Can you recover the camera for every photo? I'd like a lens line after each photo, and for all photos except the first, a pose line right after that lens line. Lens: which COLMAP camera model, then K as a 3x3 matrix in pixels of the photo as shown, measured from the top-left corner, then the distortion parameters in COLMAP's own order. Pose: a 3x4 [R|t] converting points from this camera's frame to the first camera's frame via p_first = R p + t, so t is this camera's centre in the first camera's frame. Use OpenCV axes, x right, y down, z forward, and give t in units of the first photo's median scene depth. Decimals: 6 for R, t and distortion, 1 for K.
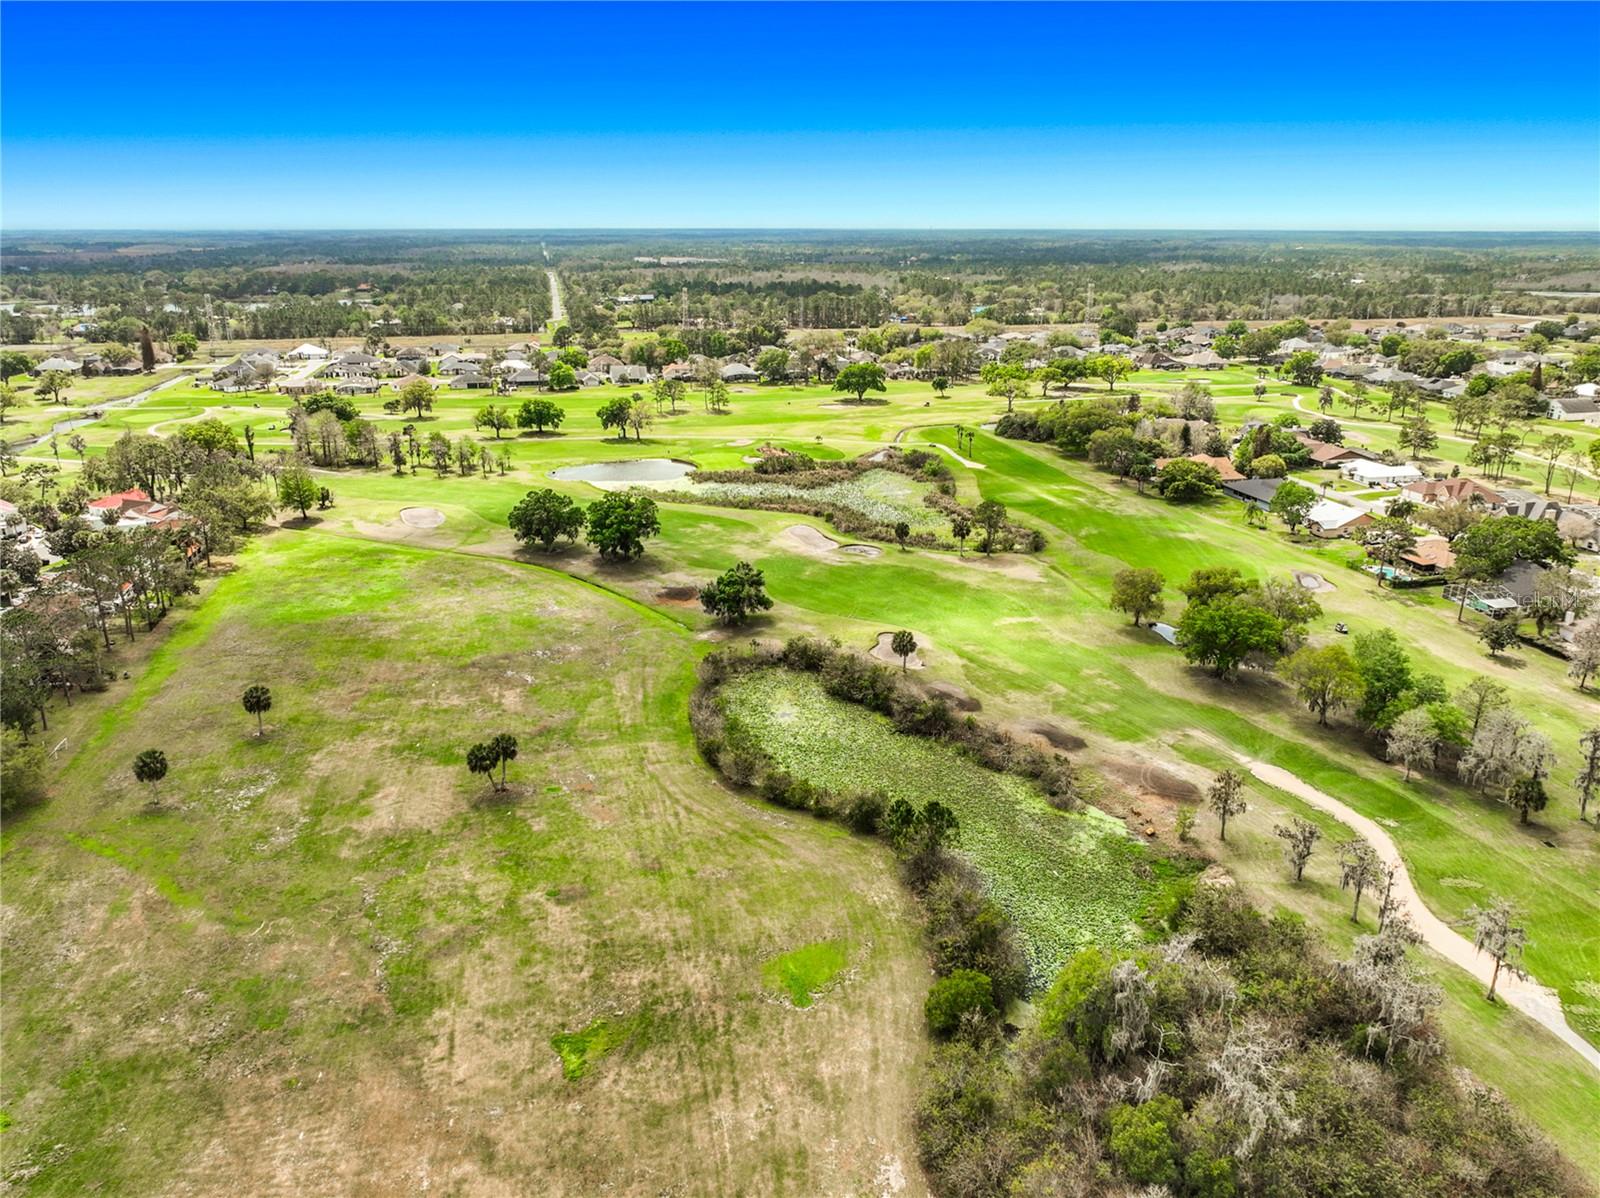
lens RADIAL K [[1174.2, 0, 800.0], [0, 1174.2, 599.0], [0, 0, 1]] dist [-0.021375, 0.021548]
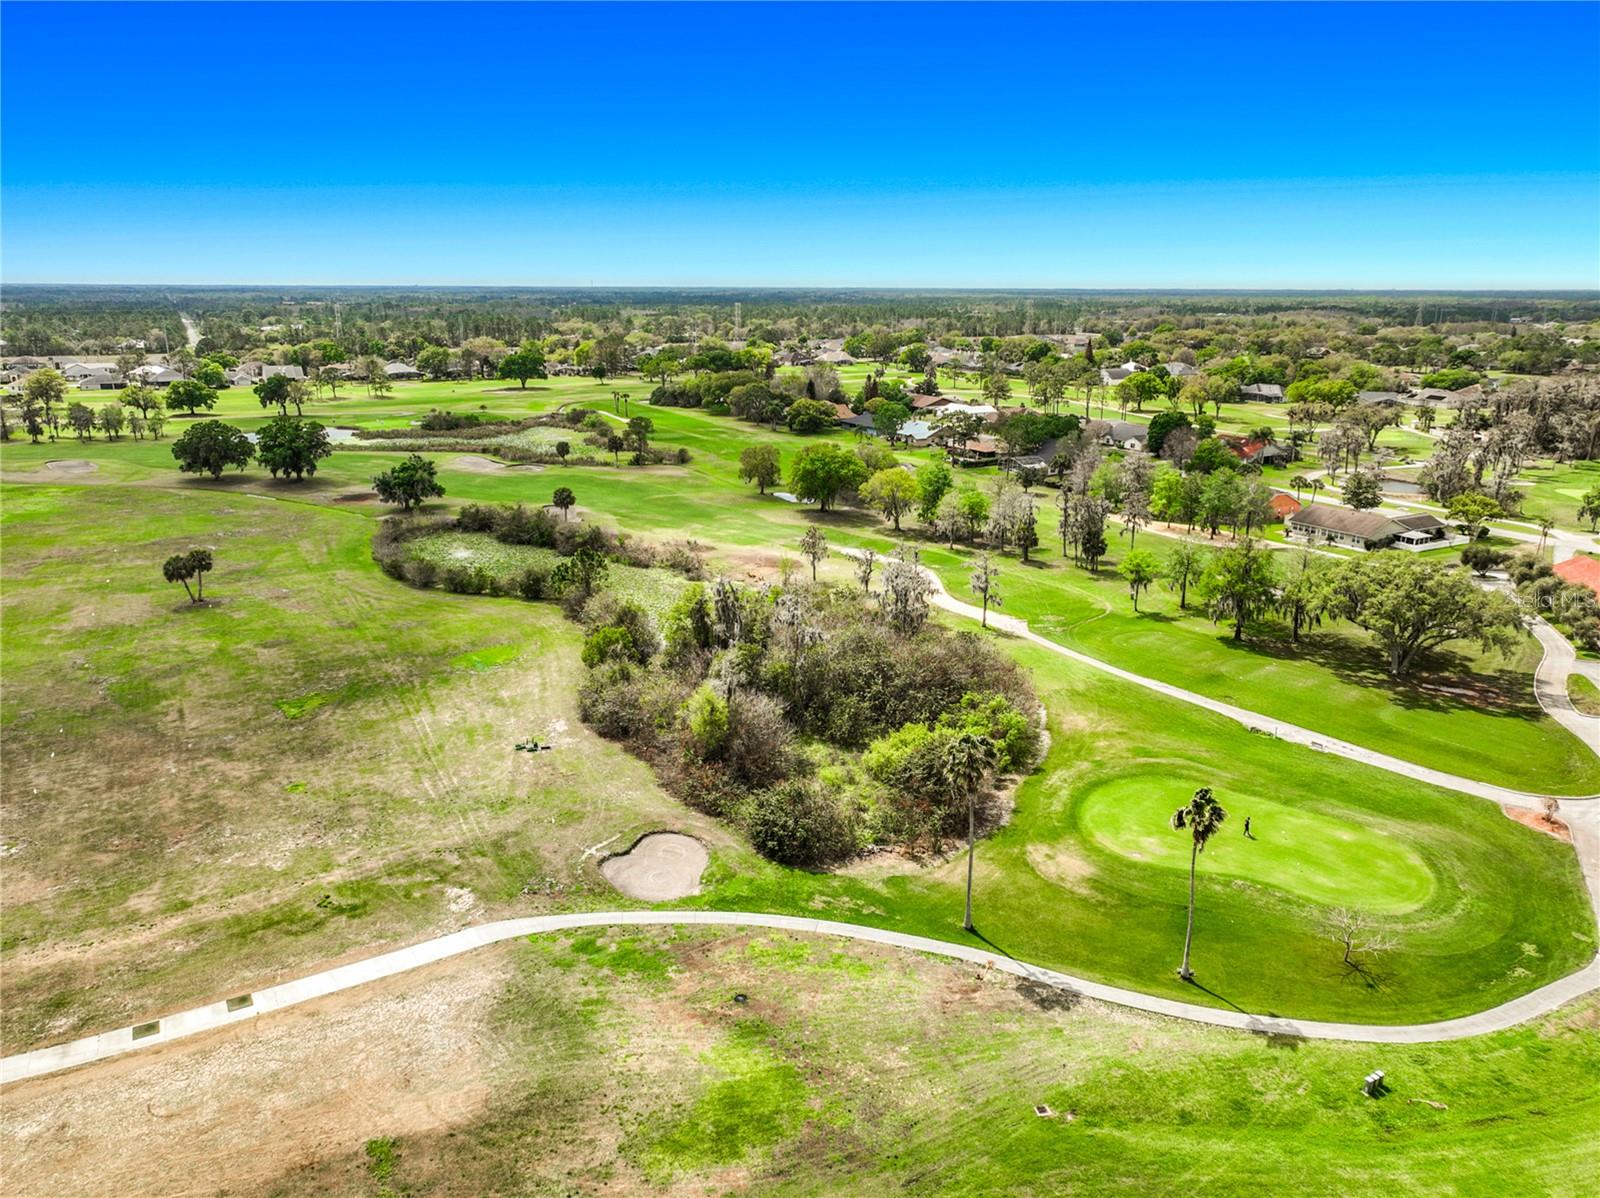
lens RADIAL K [[1142.9, 0, 807.9], [0, 1142.9, 601.6], [0, 0, 1]] dist [-0.004242, 0.010906]
pose [[0.958905, -0.068824, 0.275254, 0.000678], [0.076173, 0.996965, -0.016085, 0.101989], [-0.273311, 0.036391, 0.961237, -0.091353]]
